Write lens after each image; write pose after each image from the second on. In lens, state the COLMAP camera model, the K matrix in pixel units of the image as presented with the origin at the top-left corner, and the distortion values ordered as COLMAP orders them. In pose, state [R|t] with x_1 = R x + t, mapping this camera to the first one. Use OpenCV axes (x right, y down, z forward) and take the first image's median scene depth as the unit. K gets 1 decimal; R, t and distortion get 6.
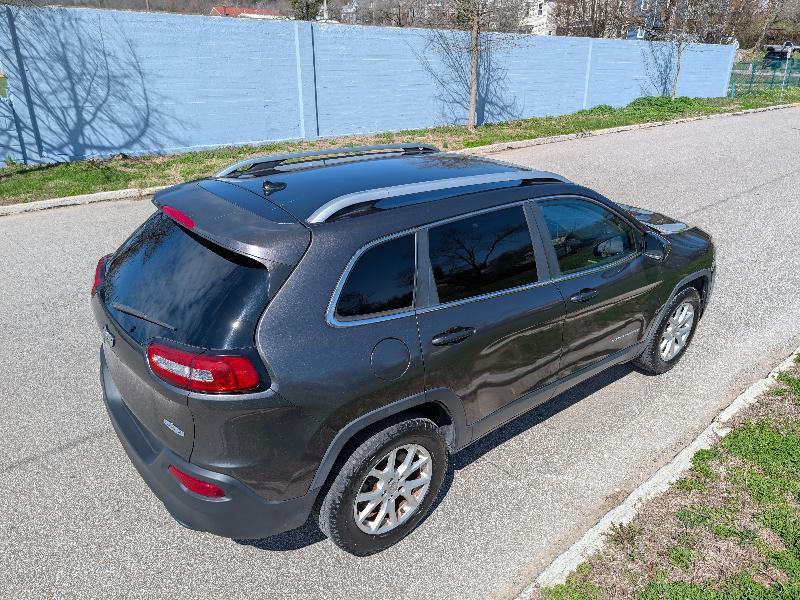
lens RADIAL K [[587.5, 0, 412.8], [0, 587.5, 276.2], [0, 0, 1]] dist [0.015718, -0.018523]
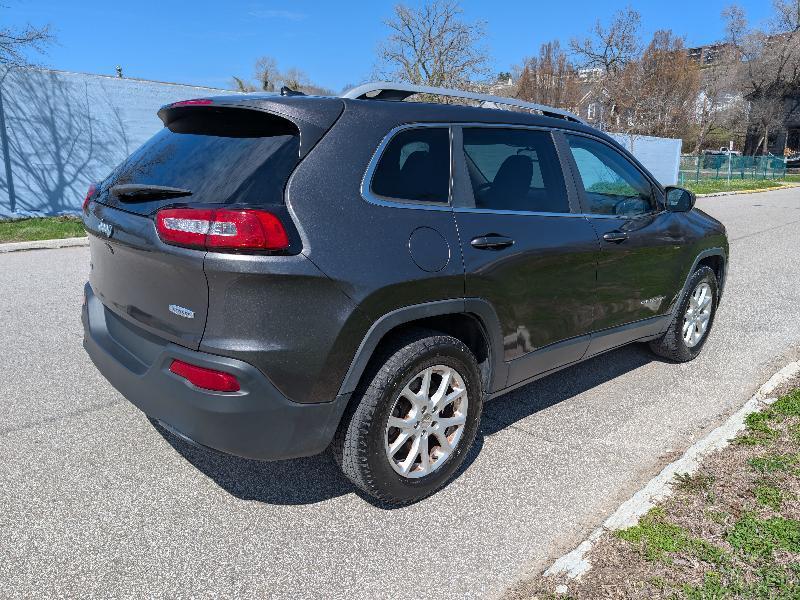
lens RADIAL K [[576.9, 0, 394.2], [0, 576.9, 281.1], [0, 0, 1]] dist [0.020694, -0.020319]
pose [[0.999488, -0.004442, 0.031682, -0.099828], [0.009654, 0.986028, -0.166300, 0.279623], [-0.030500, 0.166521, 0.985566, 0.128783]]
